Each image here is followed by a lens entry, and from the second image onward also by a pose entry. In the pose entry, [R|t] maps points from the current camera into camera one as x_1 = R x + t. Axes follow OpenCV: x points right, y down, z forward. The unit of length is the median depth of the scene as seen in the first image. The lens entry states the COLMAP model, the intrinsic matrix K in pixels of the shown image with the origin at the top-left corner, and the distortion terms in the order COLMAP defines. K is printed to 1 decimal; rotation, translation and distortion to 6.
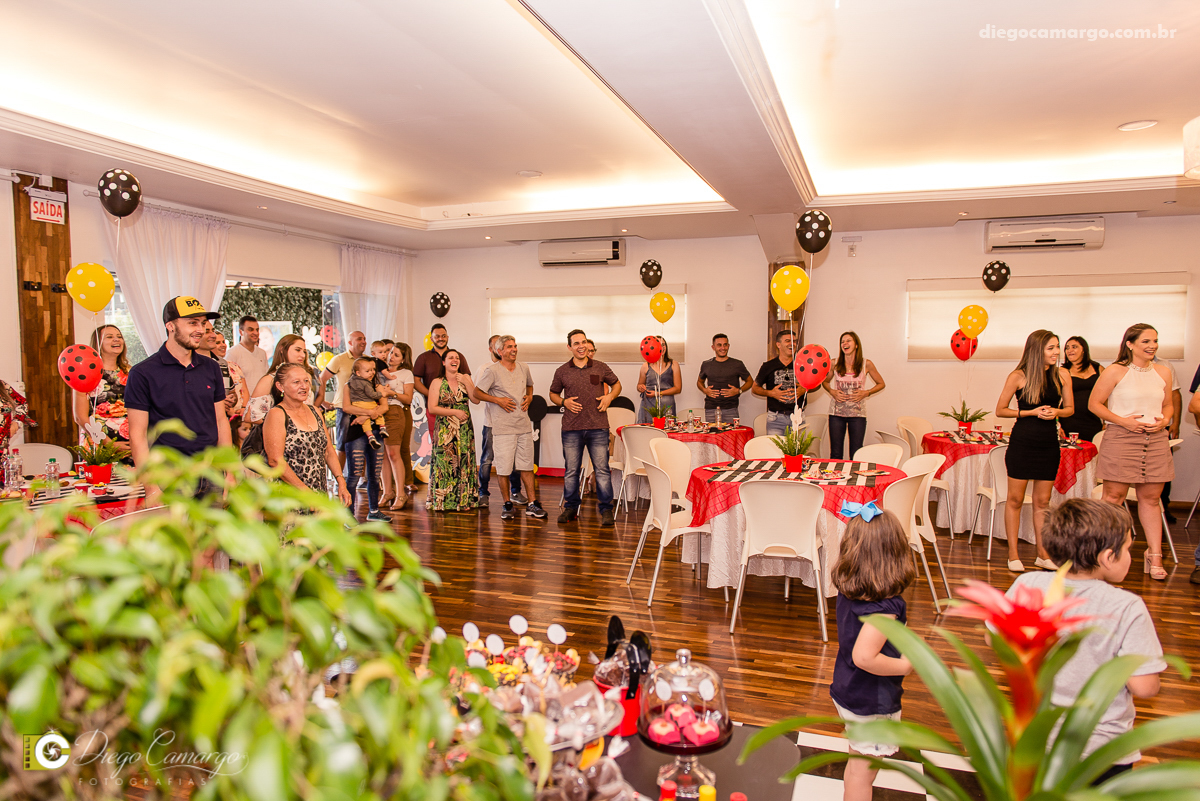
lens RADIAL K [[814.8, 0, 602.6], [0, 814.8, 395.8], [0, 0, 1]] dist [0.041736, -0.051070]
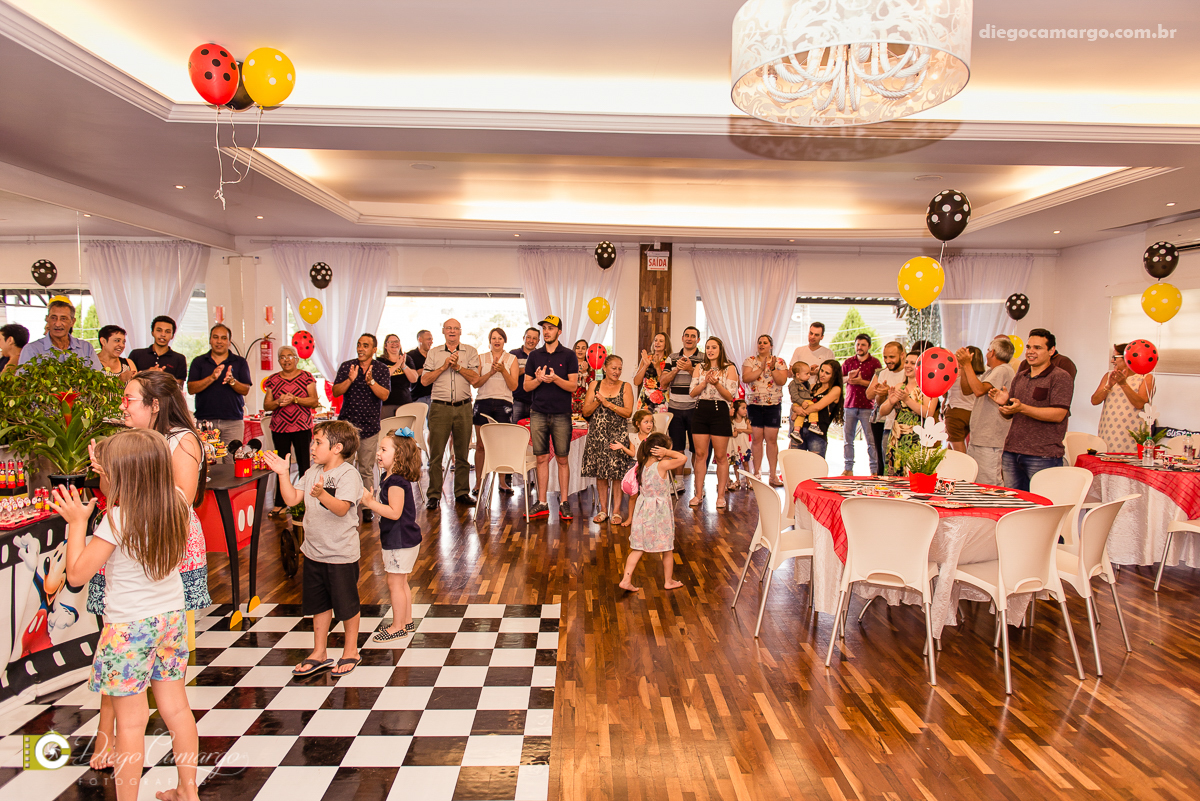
lens RADIAL K [[814.8, 0, 602.6], [0, 814.8, 395.8], [0, 0, 1]] dist [0.041736, -0.051070]
pose [[0.344068, 0.067264, -0.936532, 0.846671], [-0.072761, 0.996341, 0.044829, -0.023376], [0.936121, 0.052719, 0.347704, 0.329136]]
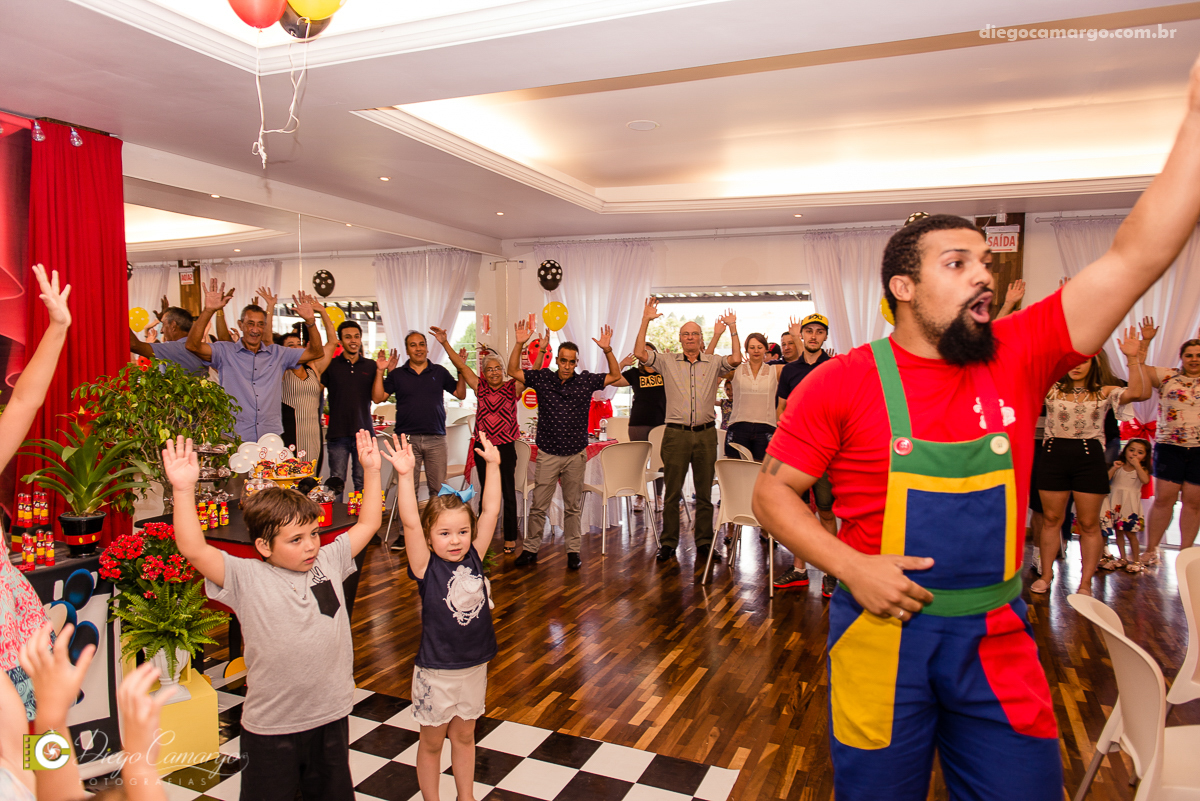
lens RADIAL K [[814.8, 0, 602.6], [0, 814.8, 395.8], [0, 0, 1]] dist [0.041736, -0.051070]
pose [[-0.080385, 0.056491, -0.995162, 0.582415], [-0.074023, 0.995297, 0.062478, -0.032231], [0.994011, 0.078688, -0.075826, 0.518426]]
